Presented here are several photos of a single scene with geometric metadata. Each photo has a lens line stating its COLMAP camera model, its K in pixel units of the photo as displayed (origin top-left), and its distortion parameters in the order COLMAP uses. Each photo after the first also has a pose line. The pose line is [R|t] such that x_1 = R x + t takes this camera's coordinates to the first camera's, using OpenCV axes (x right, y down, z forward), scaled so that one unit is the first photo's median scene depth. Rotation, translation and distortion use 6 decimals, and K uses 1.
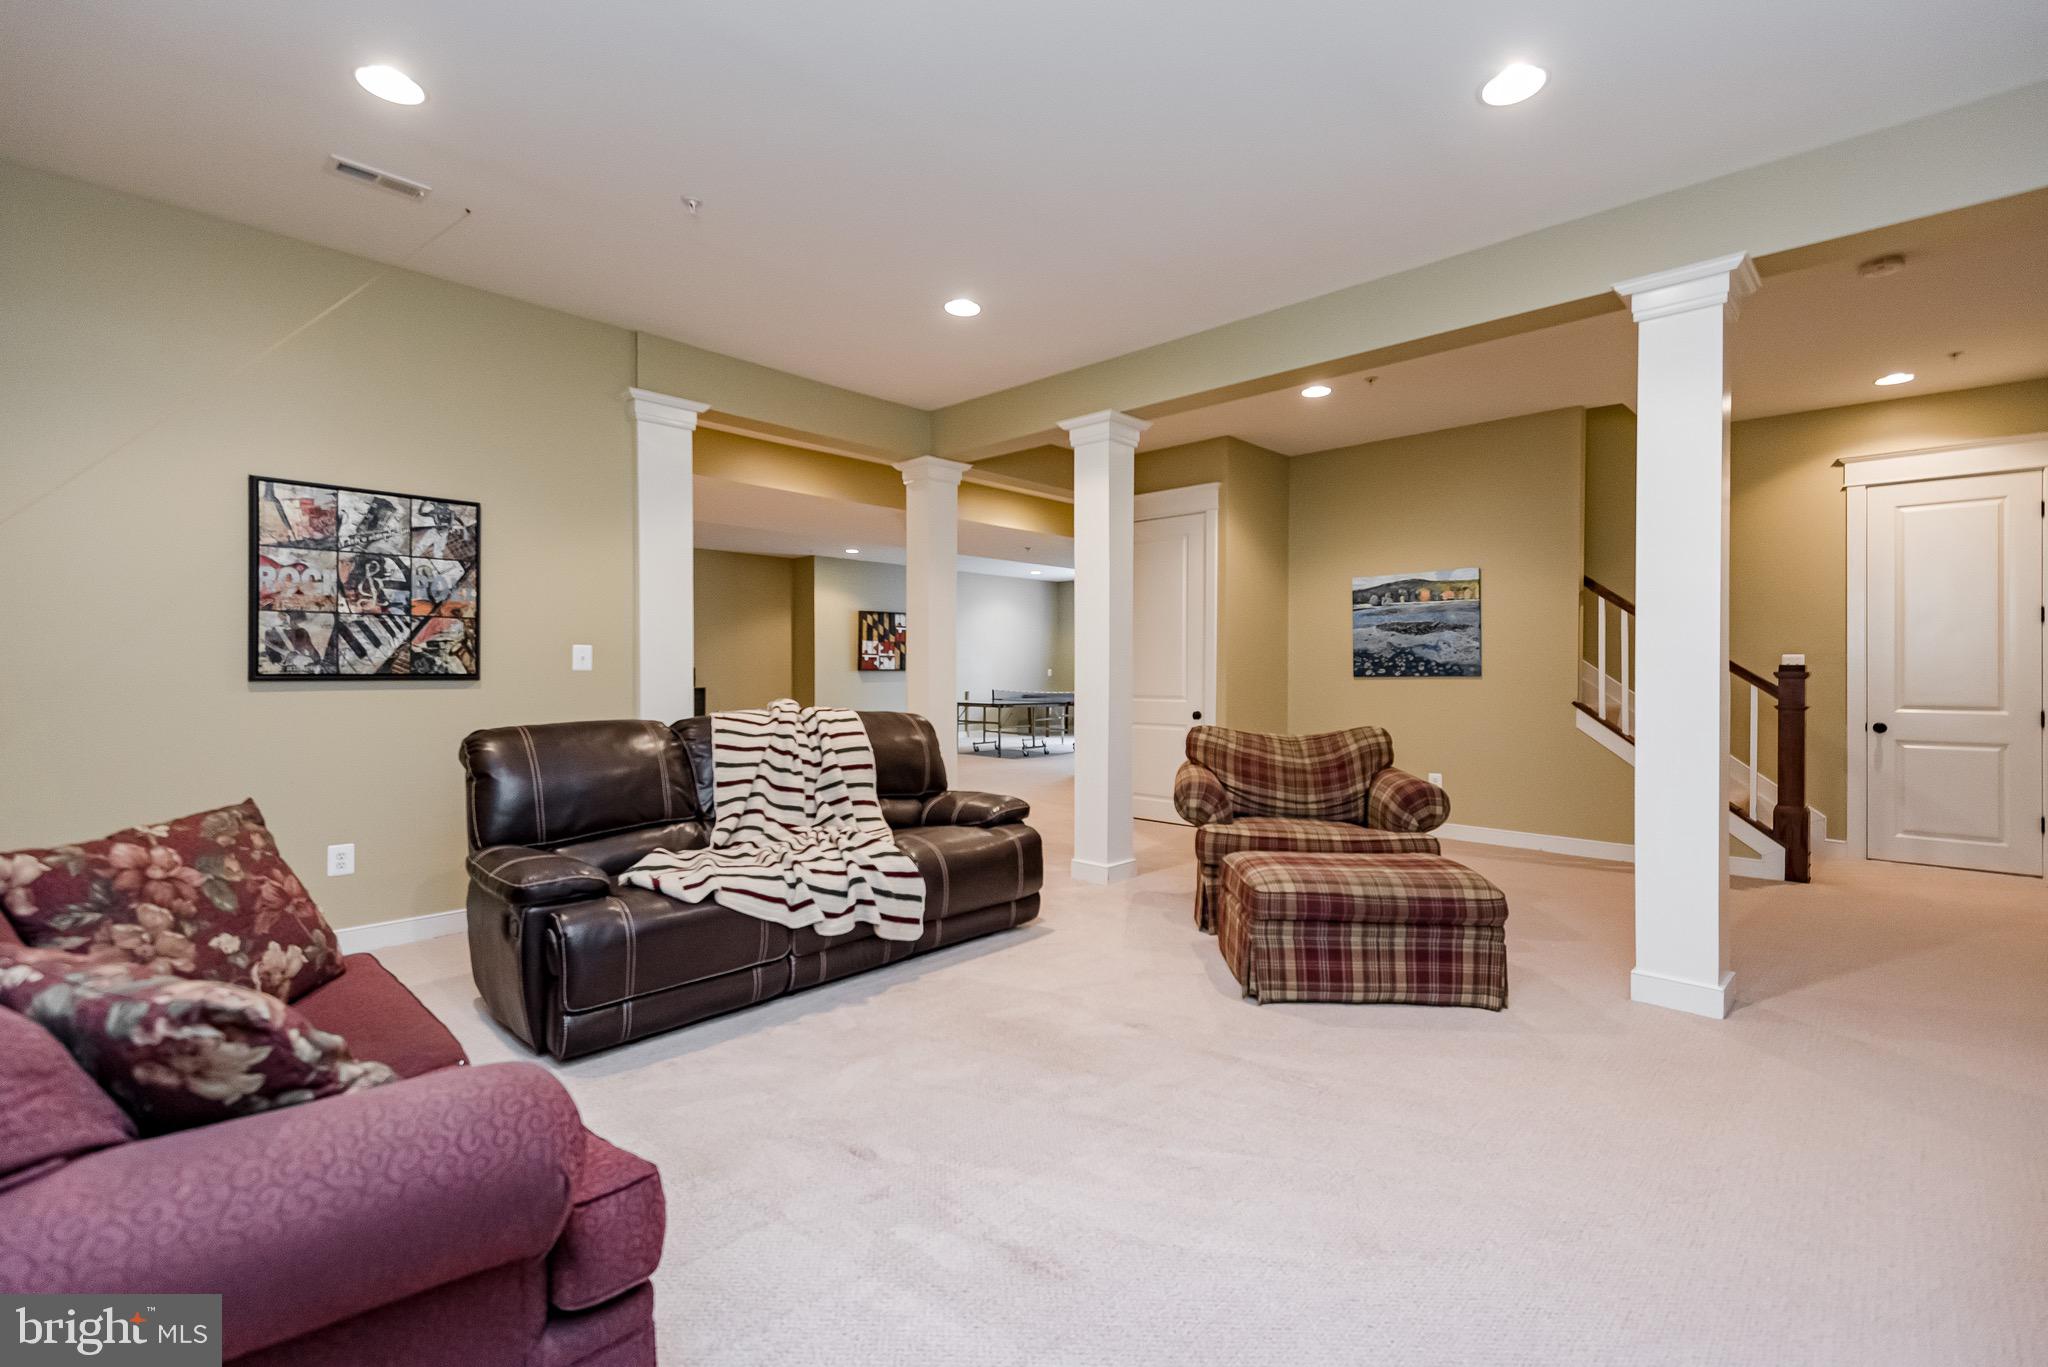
lens RADIAL K [[932.2, 0, 1022.8], [0, 932.2, 676.8], [0, 0, 1]] dist [0.000274, -0.000004]
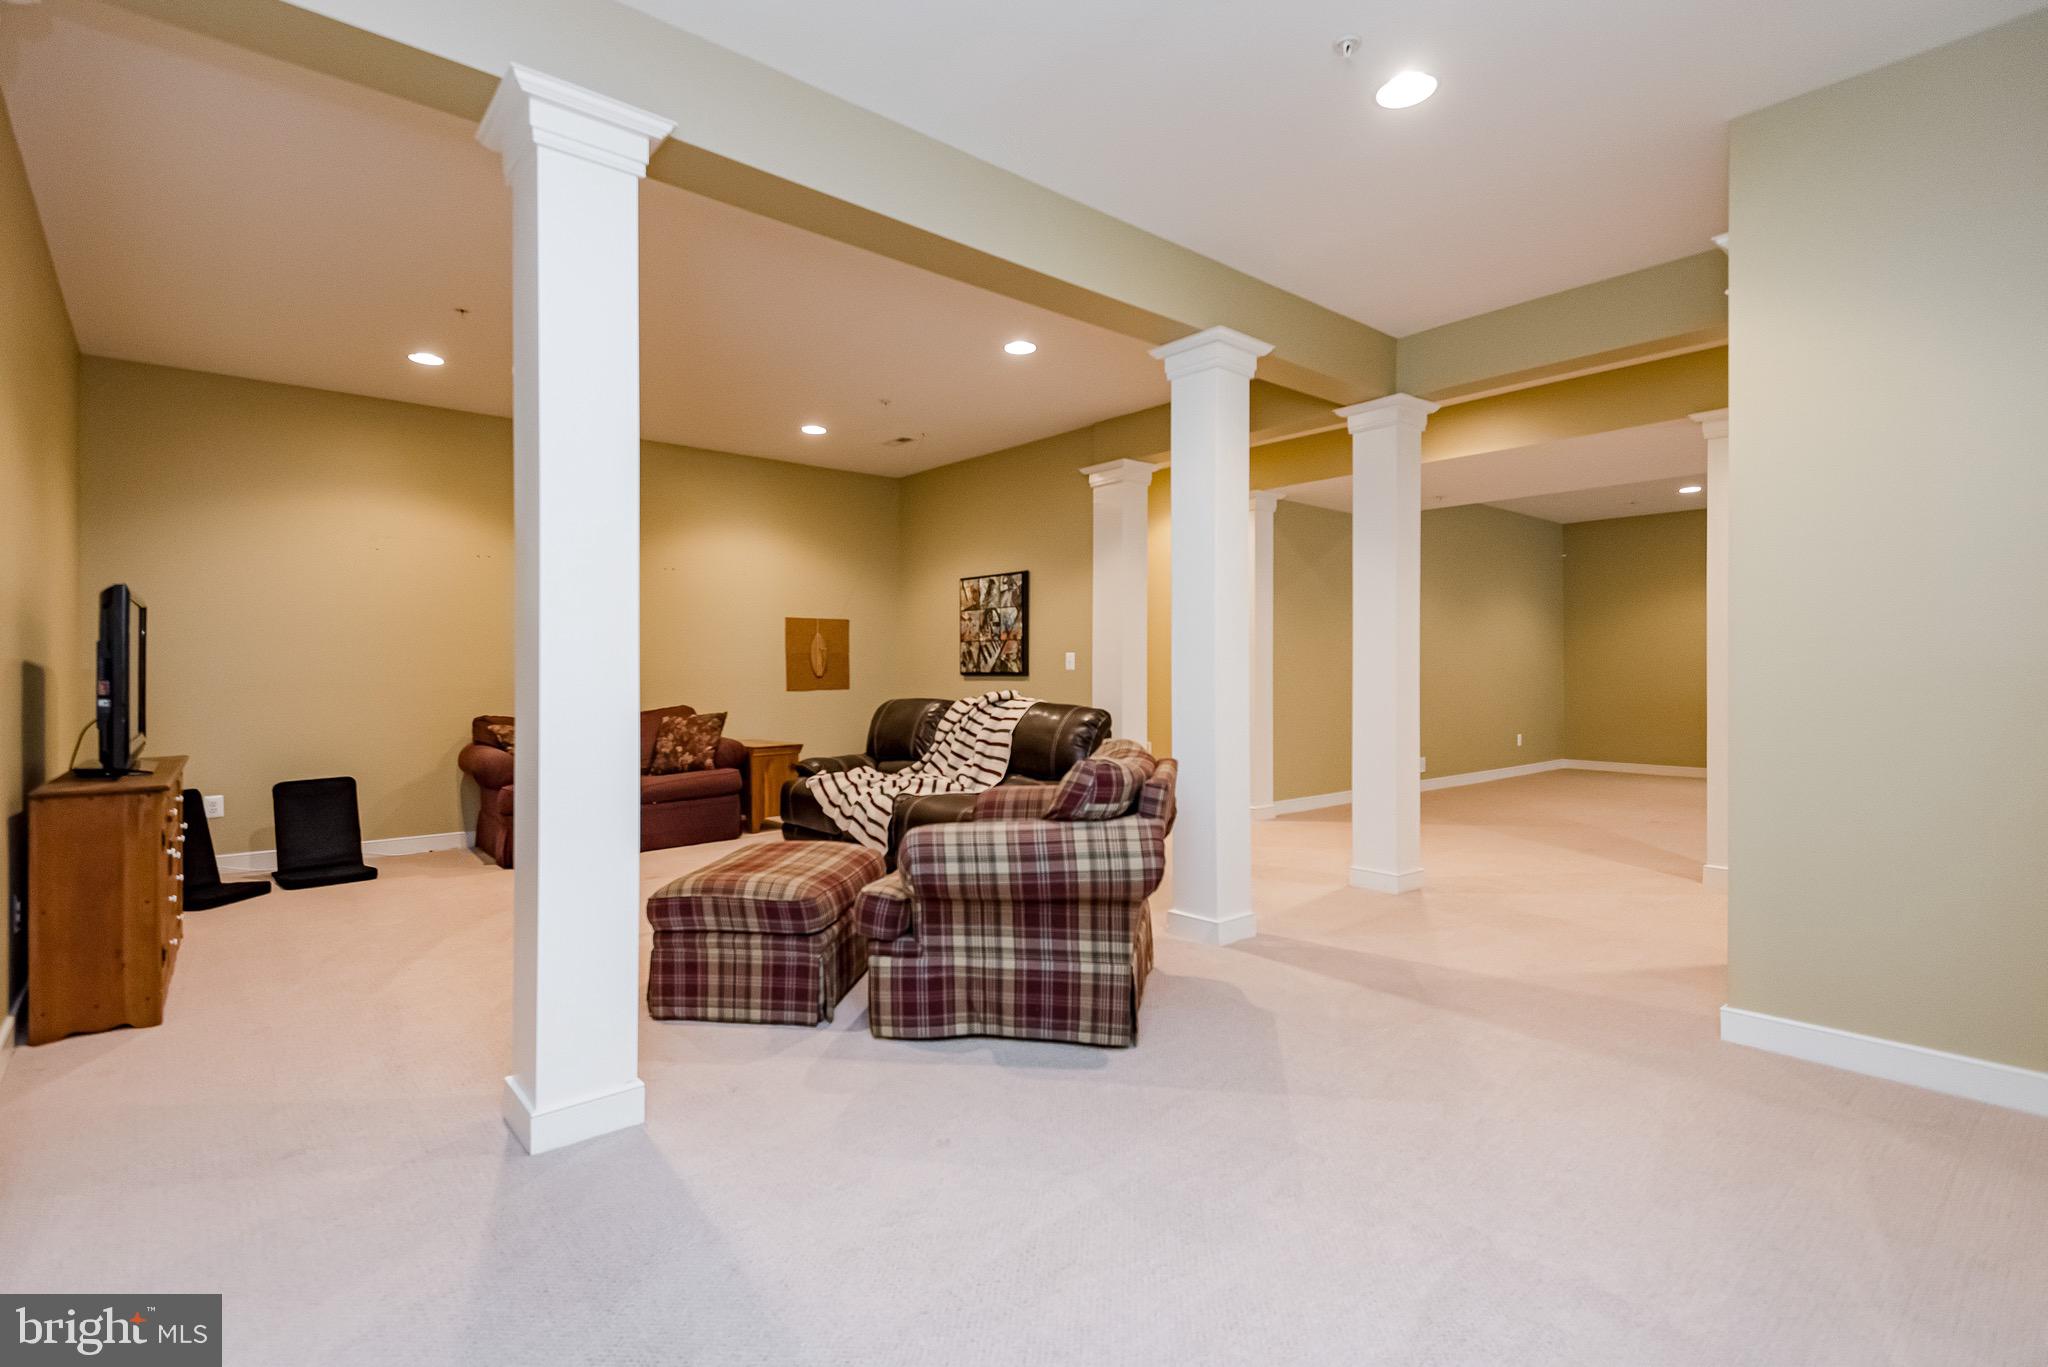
lens RADIAL K [[987.1, 0, 1023.4], [0, 987.1, 675.6], [0, 0, 1]] dist [0.000359, 0.000027]
pose [[-0.114480, 0.002573, -0.993422, 1.256062], [-0.004175, 0.999987, 0.003071, -0.003084], [0.993417, 0.004499, -0.114468, 1.271667]]
